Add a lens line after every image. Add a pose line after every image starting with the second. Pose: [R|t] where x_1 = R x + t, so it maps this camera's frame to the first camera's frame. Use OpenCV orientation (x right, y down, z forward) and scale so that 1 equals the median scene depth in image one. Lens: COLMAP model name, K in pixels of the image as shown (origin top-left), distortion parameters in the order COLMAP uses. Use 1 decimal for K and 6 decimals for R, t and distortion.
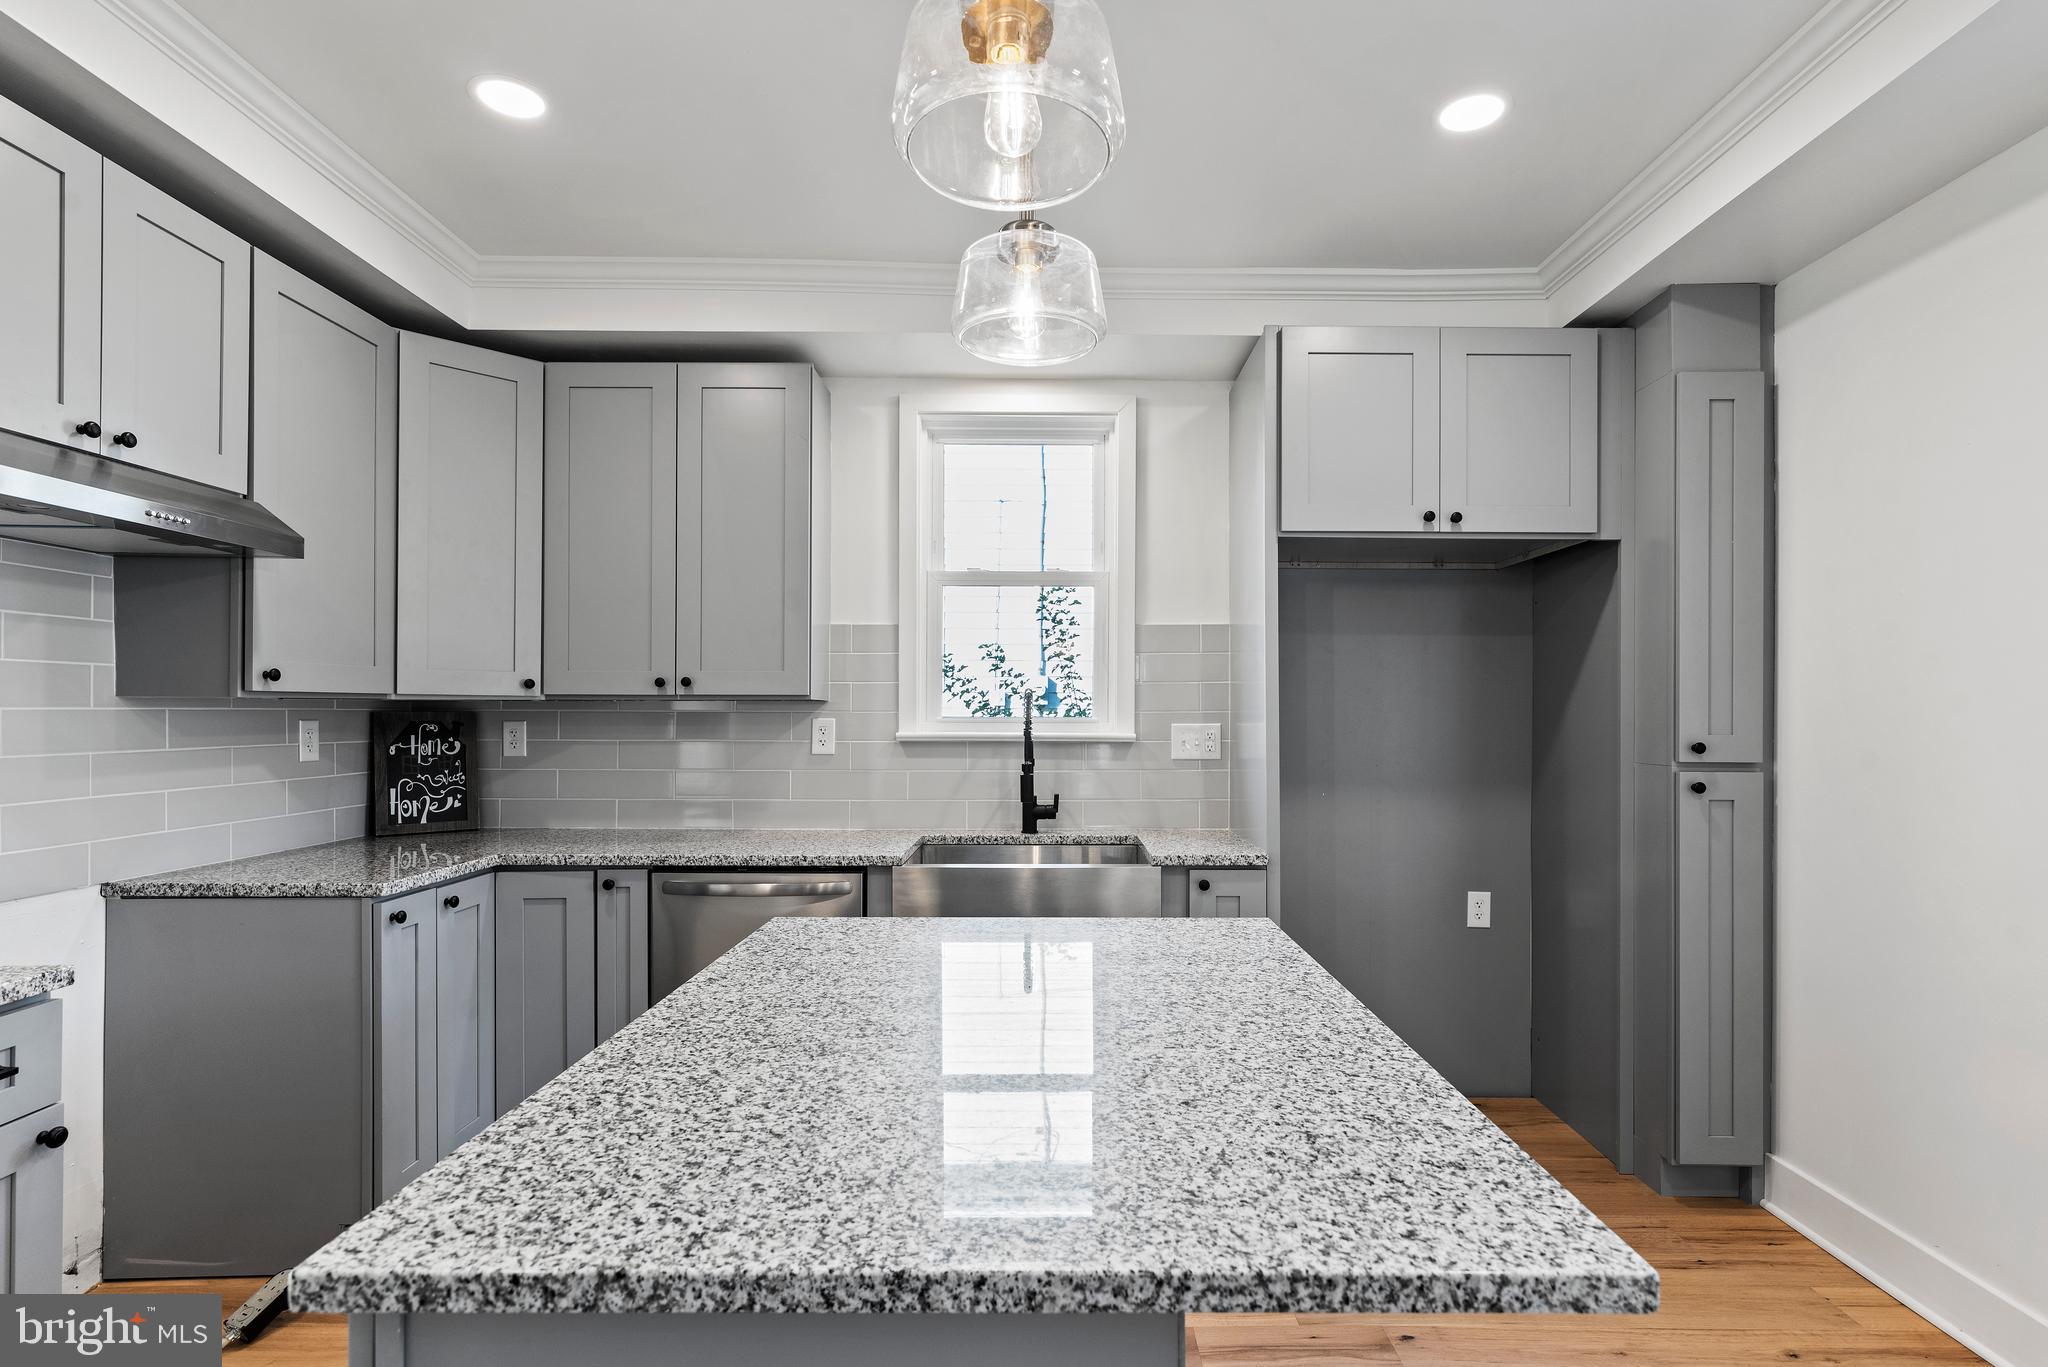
lens RADIAL K [[1008.7, 0, 1045.1], [0, 1008.7, 704.2], [0, 0, 1]] dist [0.001716, 0.000056]
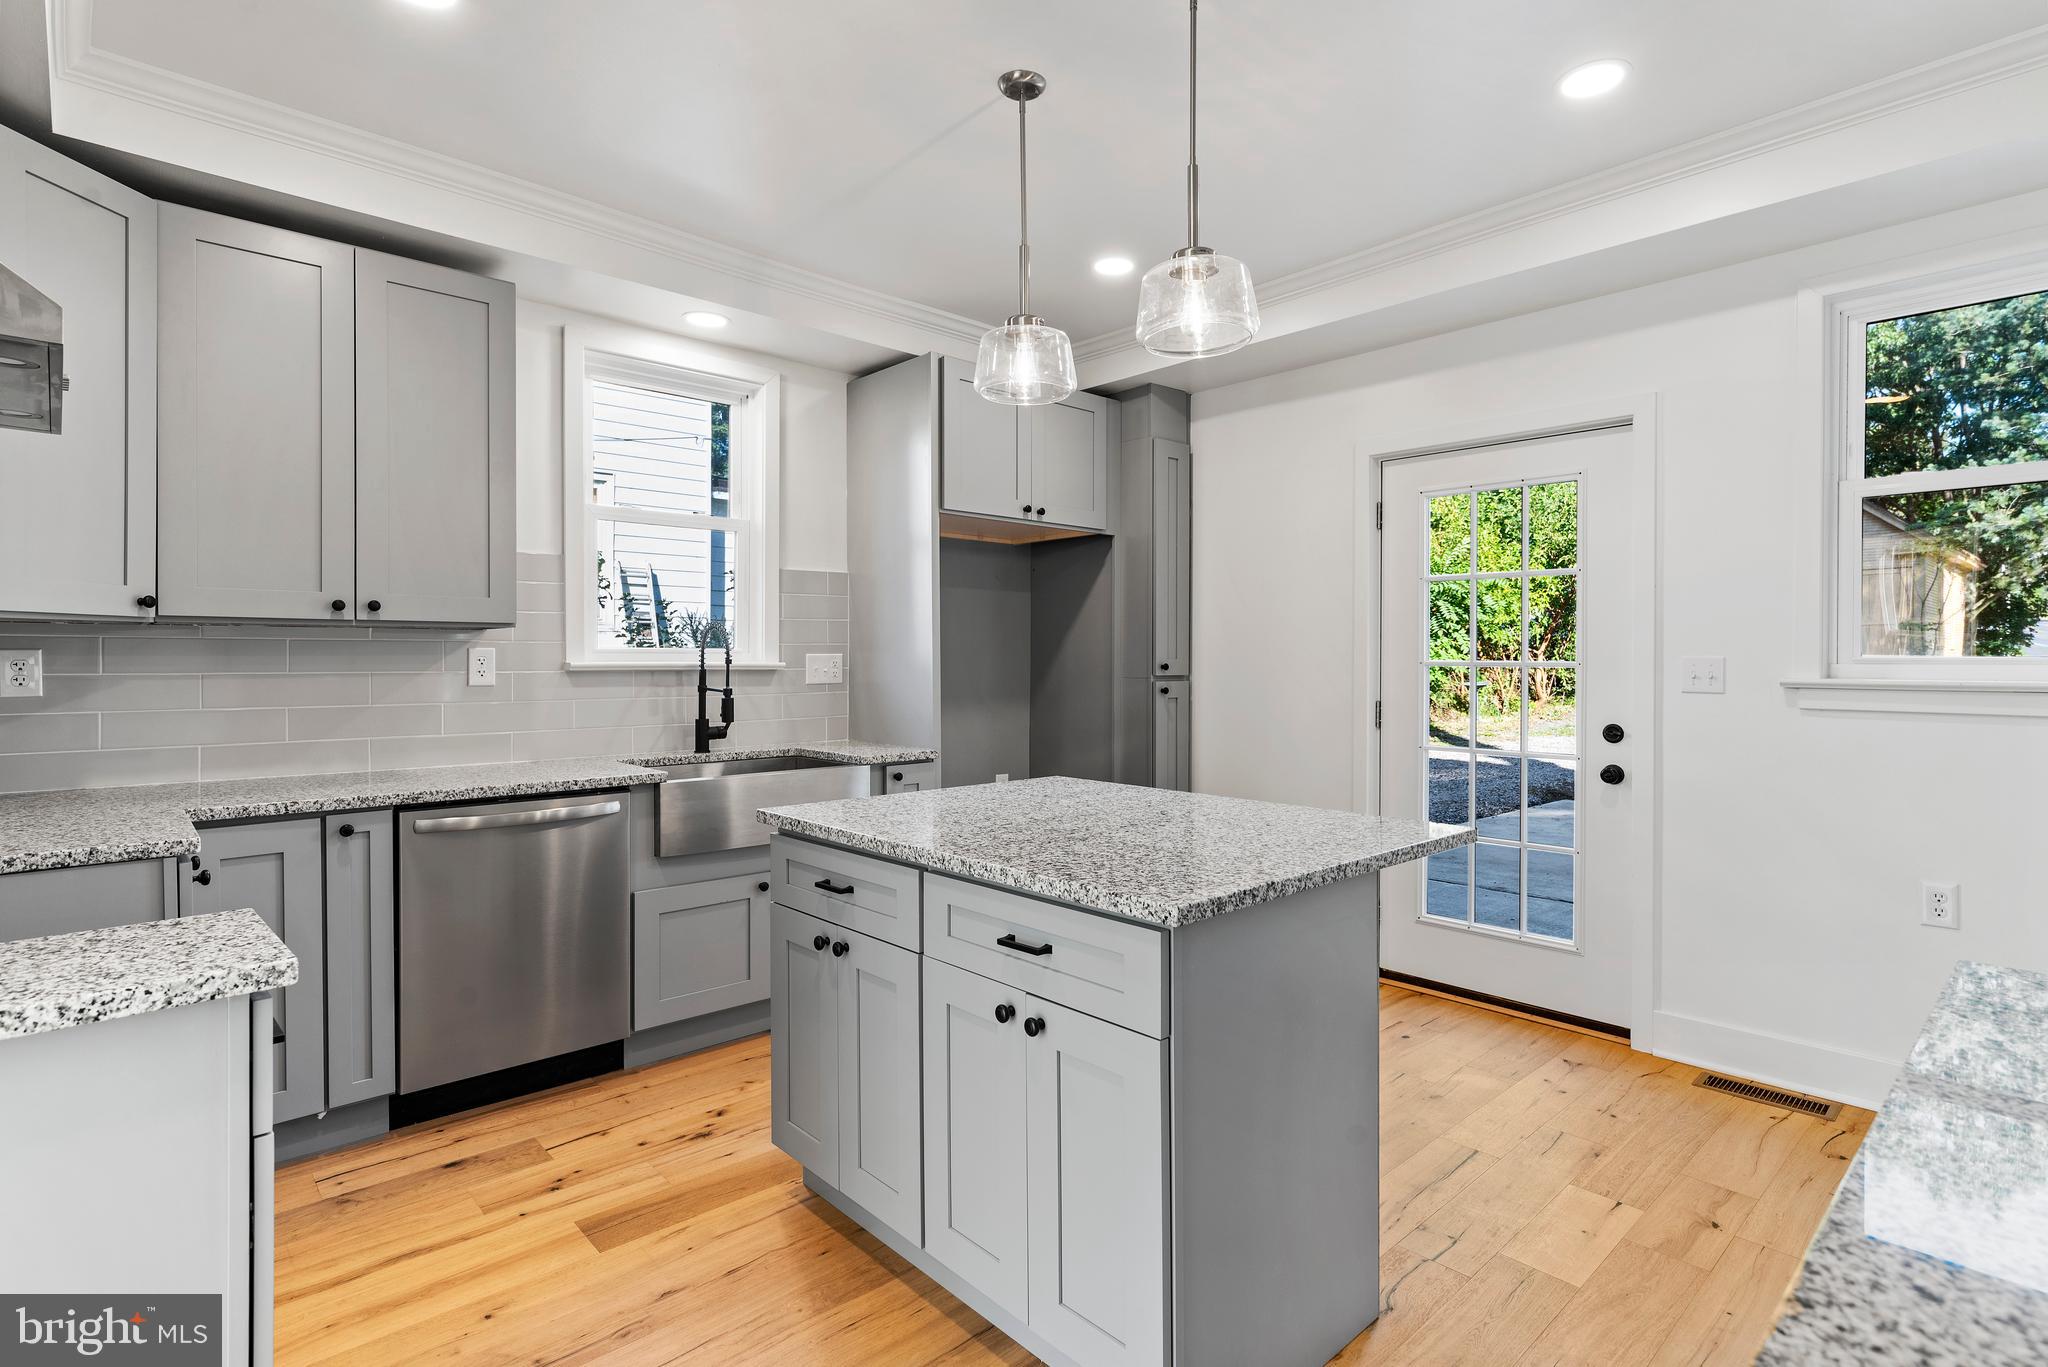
lens RADIAL K [[1005.6, 0, 1038.7], [0, 1005.6, 654.4], [0, 0, 1]] dist [0.002207, 0.000054]
pose [[0.735237, 0.000583, 0.677810, -0.582139], [-0.007041, 0.999952, 0.006778, 0.012181], [-0.677773, -0.009756, 0.735206, -0.070796]]
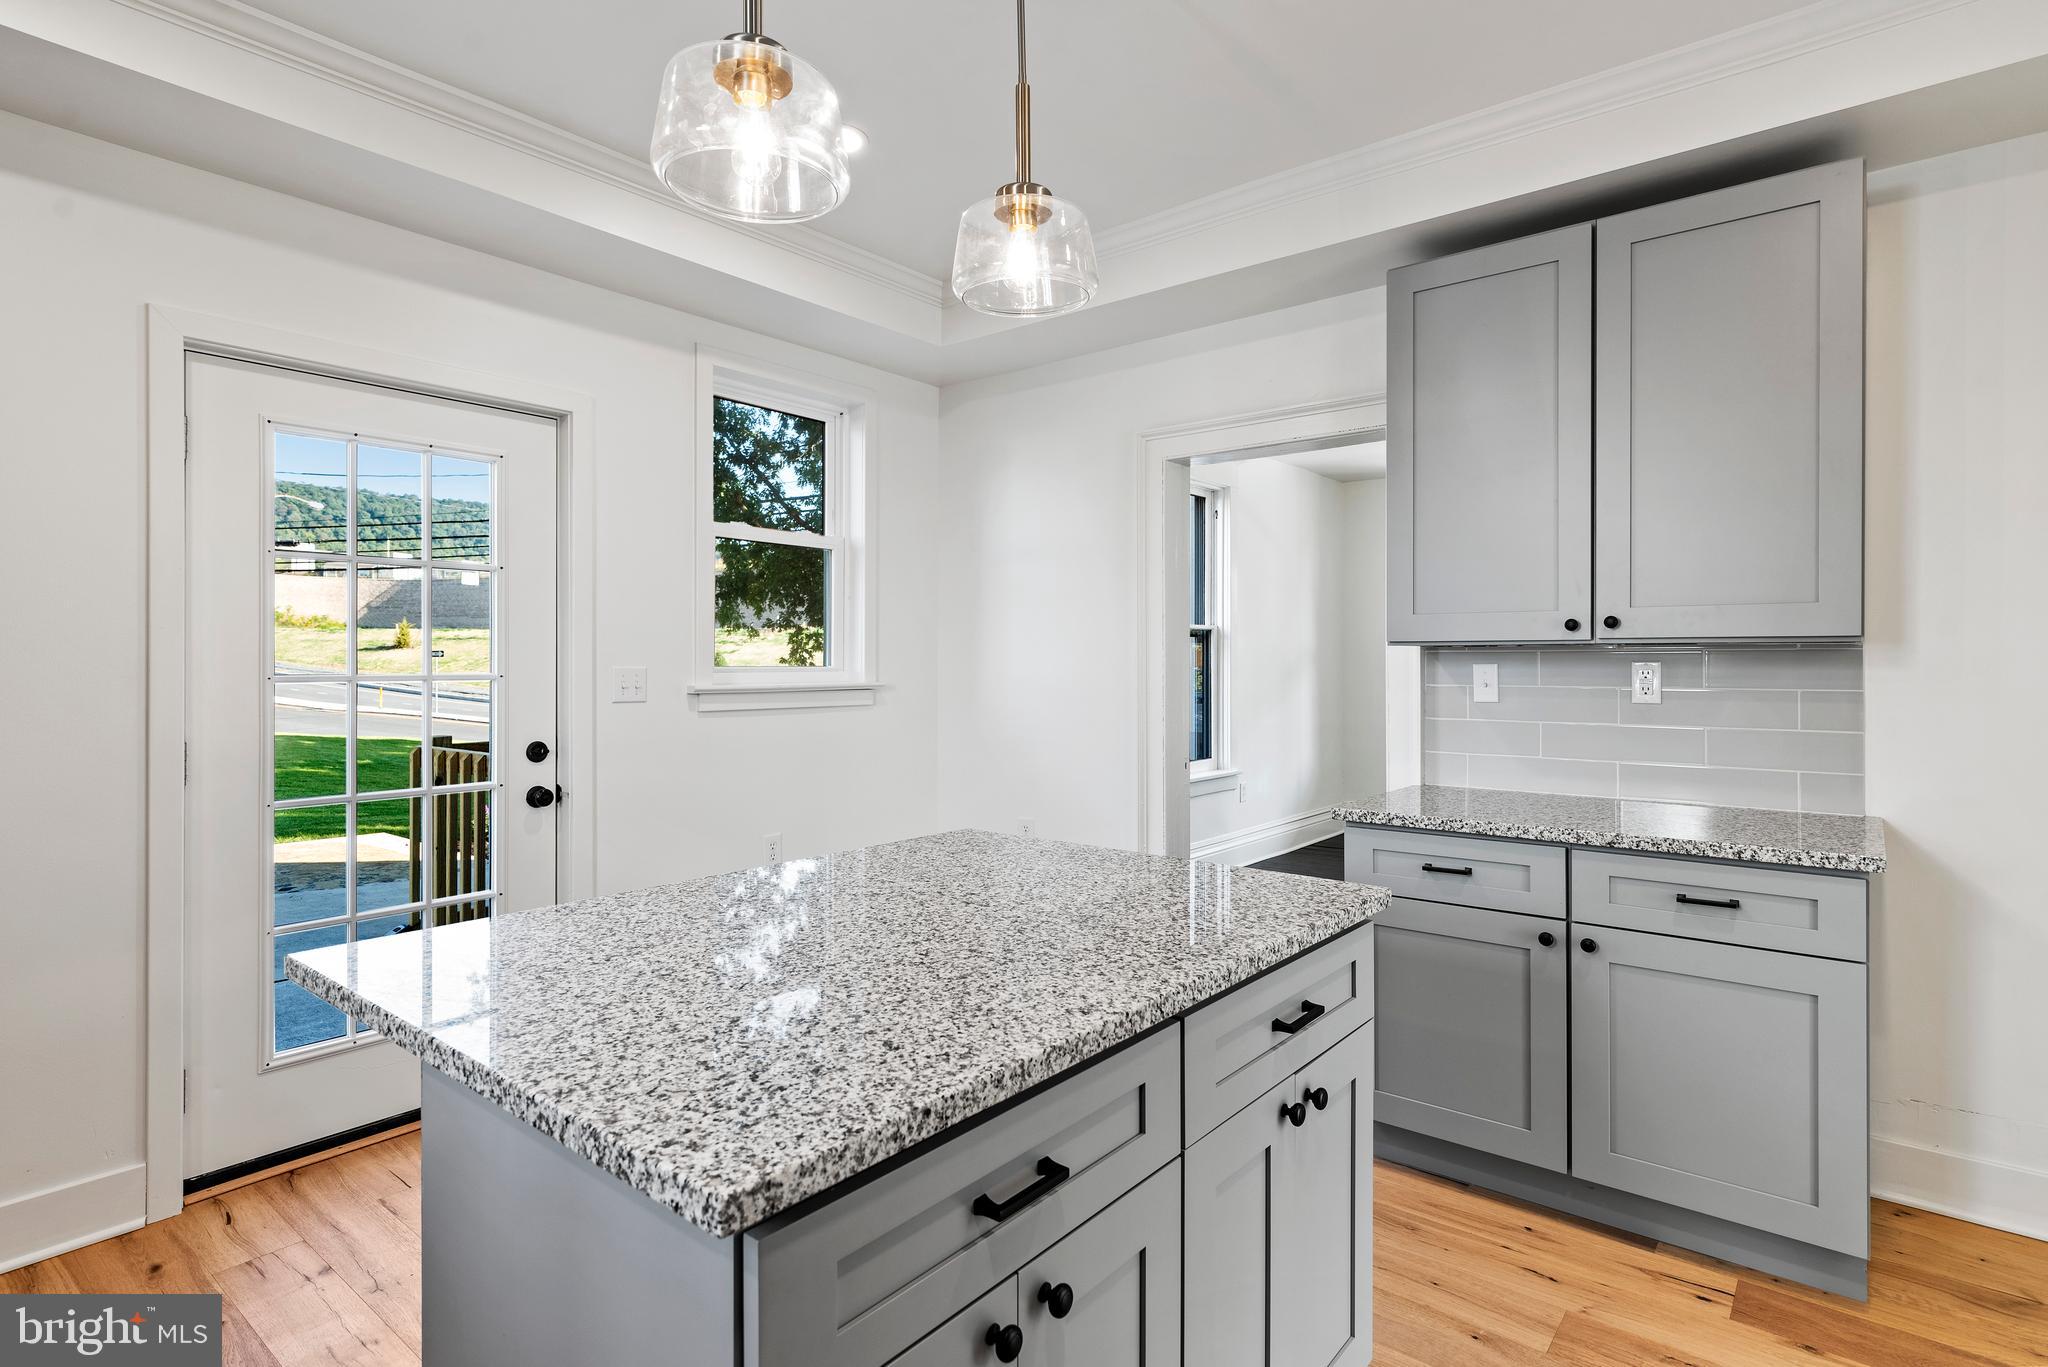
lens RADIAL K [[1043.8, 0, 1058.9], [0, 1043.8, 681.1], [0, 0, 1]] dist [0.004726, 0.000504]
pose [[-0.784840, -0.012763, 0.619567, -0.414087], [-0.007582, 0.999911, 0.010993, 0.015418], [-0.619652, 0.003930, -0.784867, 0.853478]]
